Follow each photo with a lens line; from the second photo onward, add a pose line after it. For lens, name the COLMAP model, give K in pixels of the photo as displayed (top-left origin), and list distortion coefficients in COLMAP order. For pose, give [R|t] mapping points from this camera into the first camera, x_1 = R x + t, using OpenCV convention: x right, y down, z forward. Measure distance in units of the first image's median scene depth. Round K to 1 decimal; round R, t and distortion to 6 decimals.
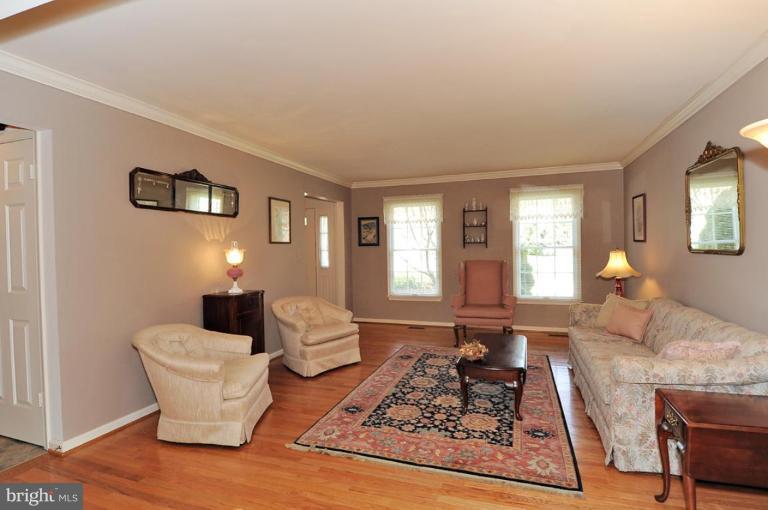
lens RADIAL K [[395.3, 0, 384.7], [0, 395.3, 258.2], [0, 0, 1]] dist [0.022999, -0.000721]
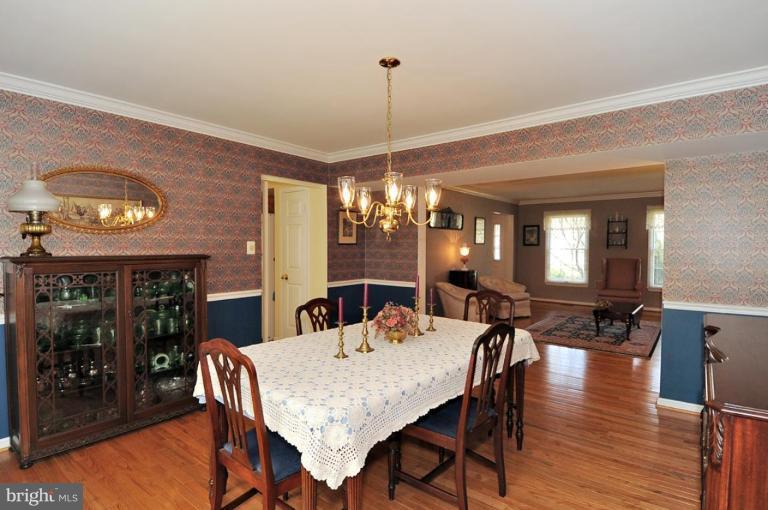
lens RADIAL K [[395.3, 0, 384.7], [0, 395.3, 258.2], [0, 0, 1]] dist [0.022999, -0.000721]
pose [[0.942026, 0.029061, -0.334279, -0.064737], [-0.025601, 0.999563, 0.014755, 0.006554], [0.334562, -0.005341, 0.942359, -0.560934]]
